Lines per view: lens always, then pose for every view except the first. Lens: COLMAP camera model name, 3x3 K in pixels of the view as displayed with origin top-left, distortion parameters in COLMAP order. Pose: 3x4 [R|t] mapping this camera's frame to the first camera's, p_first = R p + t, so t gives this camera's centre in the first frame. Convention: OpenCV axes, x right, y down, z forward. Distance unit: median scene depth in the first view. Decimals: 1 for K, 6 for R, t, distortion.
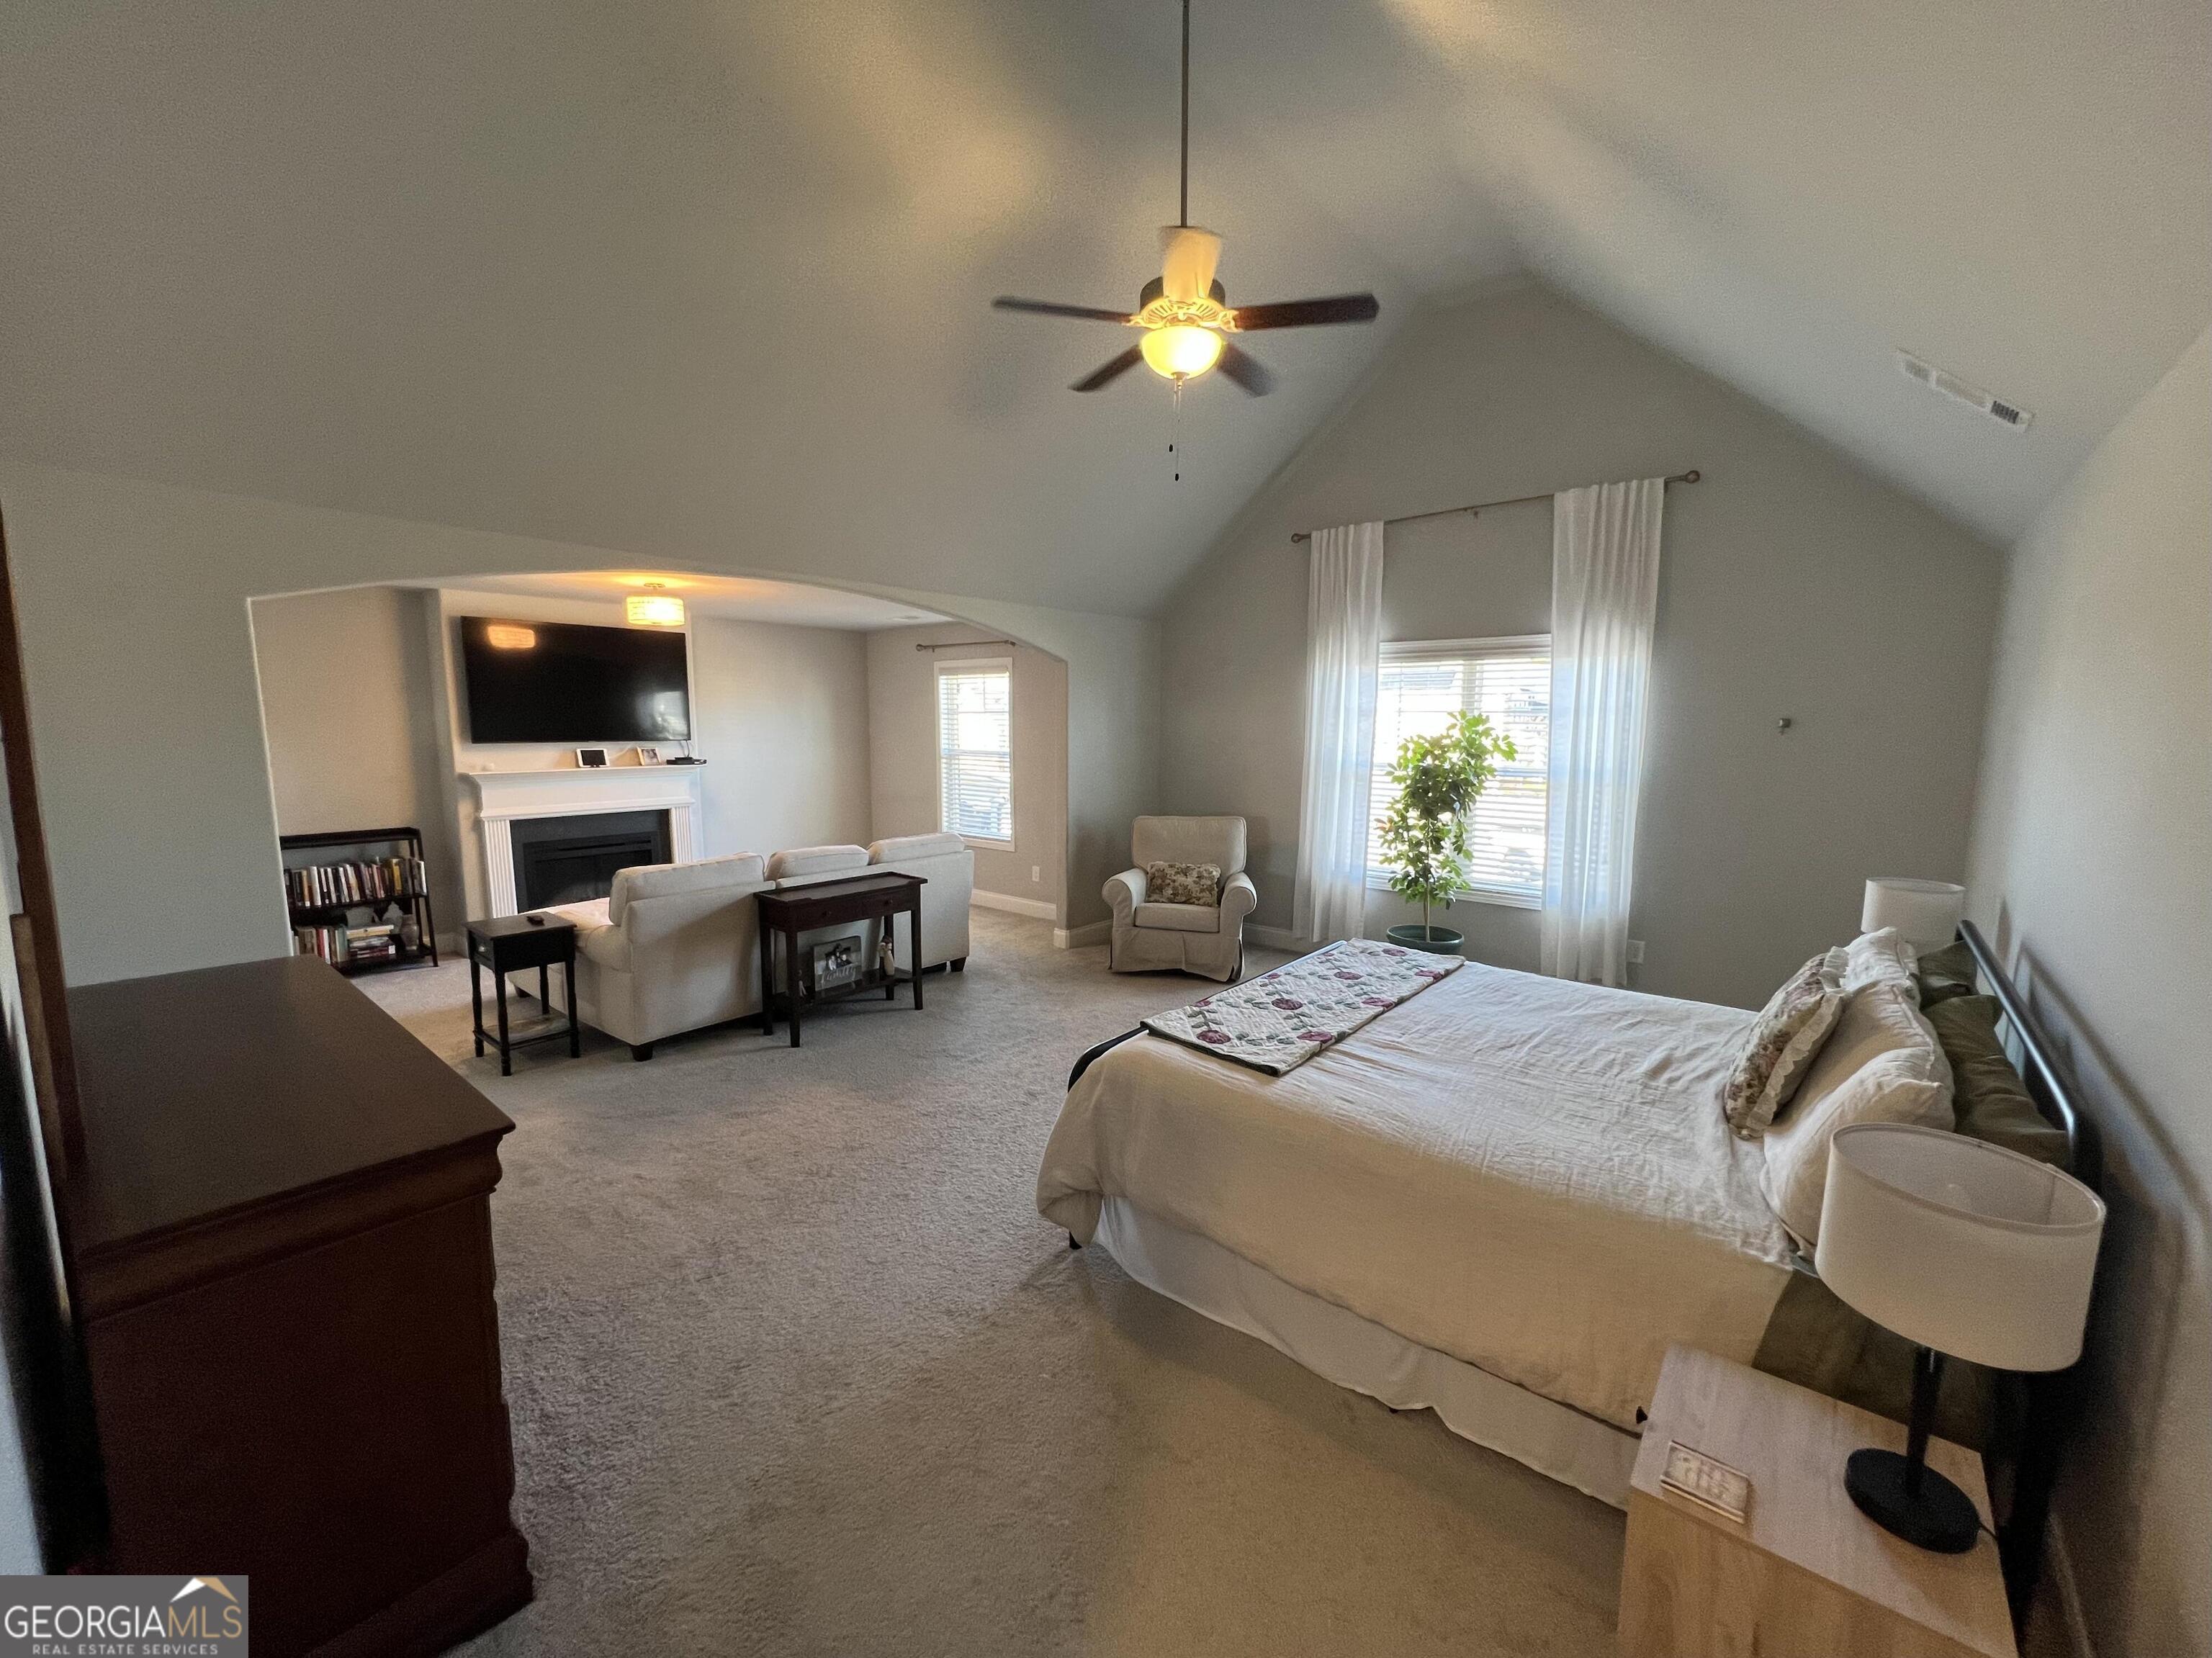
lens RADIAL K [[888.9, 0, 1161.0], [0, 888.9, 827.0], [0, 0, 1]] dist [0.000127, 0.000205]
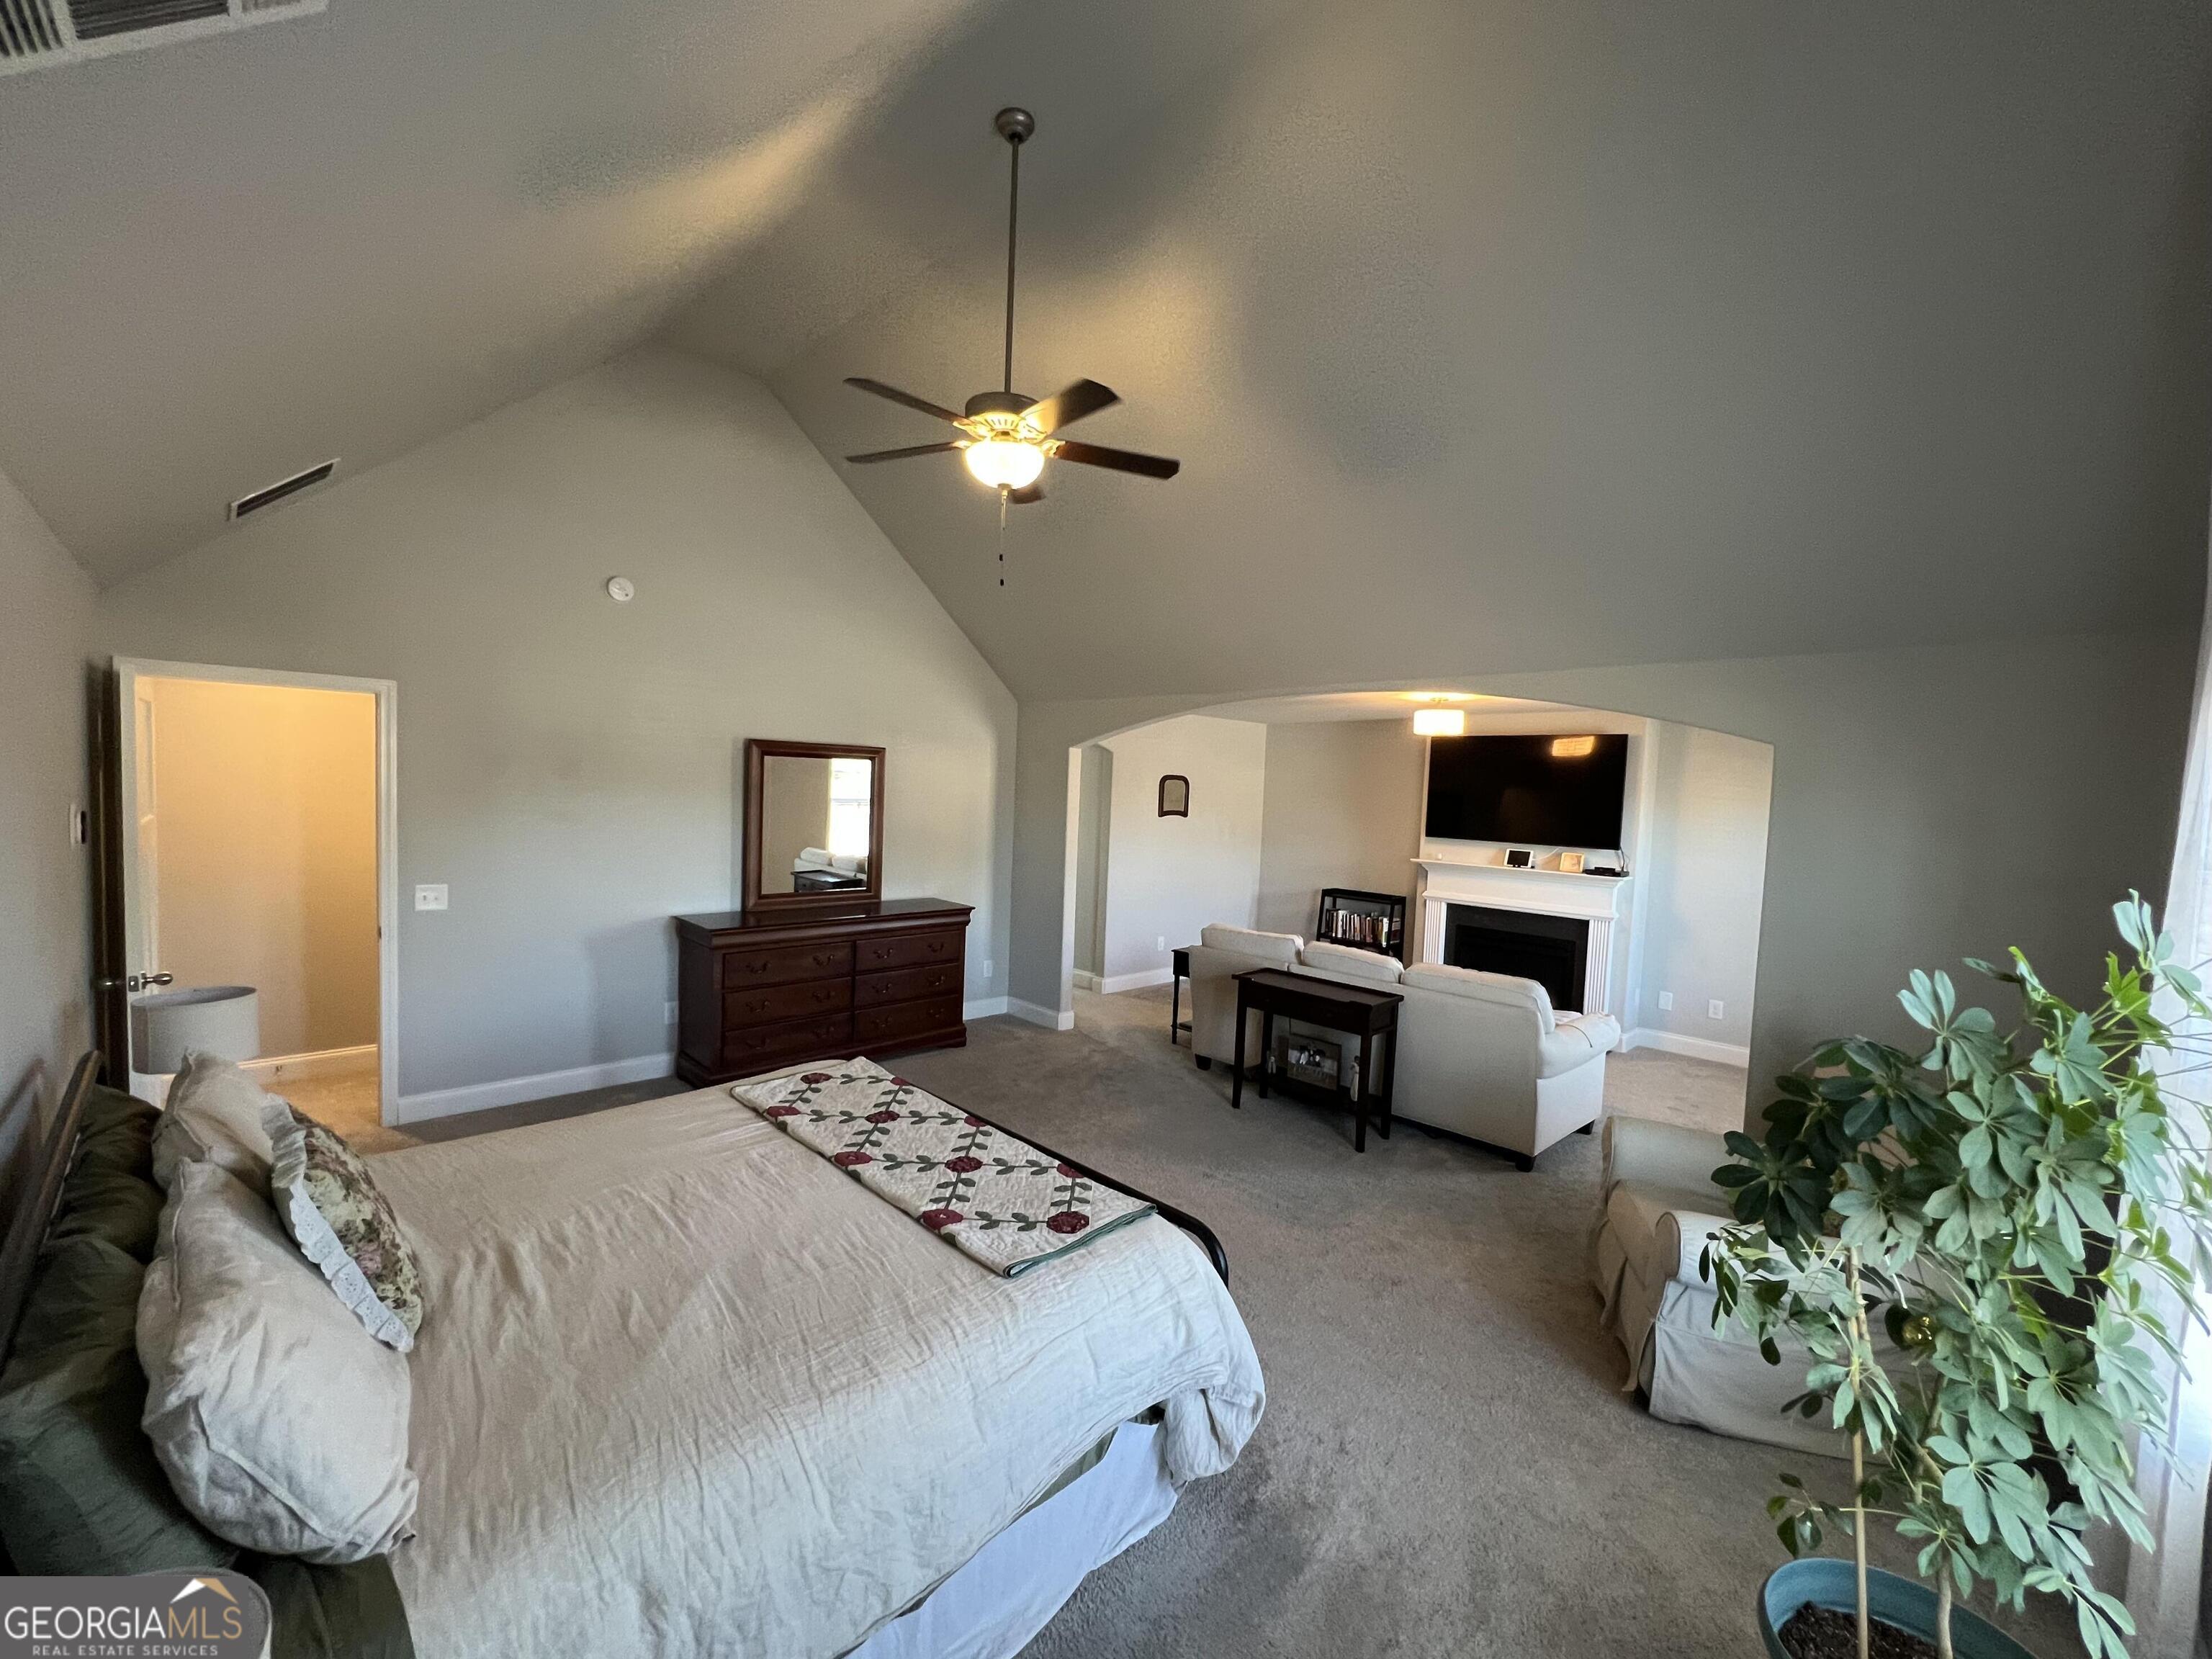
lens RADIAL K [[963.4, 0, 1106.0], [0, 963.4, 829.5], [0, 0, 1]] dist [-0.001818, -0.000124]
pose [[-0.164978, 0.032690, -0.985755, 0.601387], [-0.157253, 0.985794, 0.059010, -0.107895], [0.973681, 0.164748, -0.157493, 0.735903]]
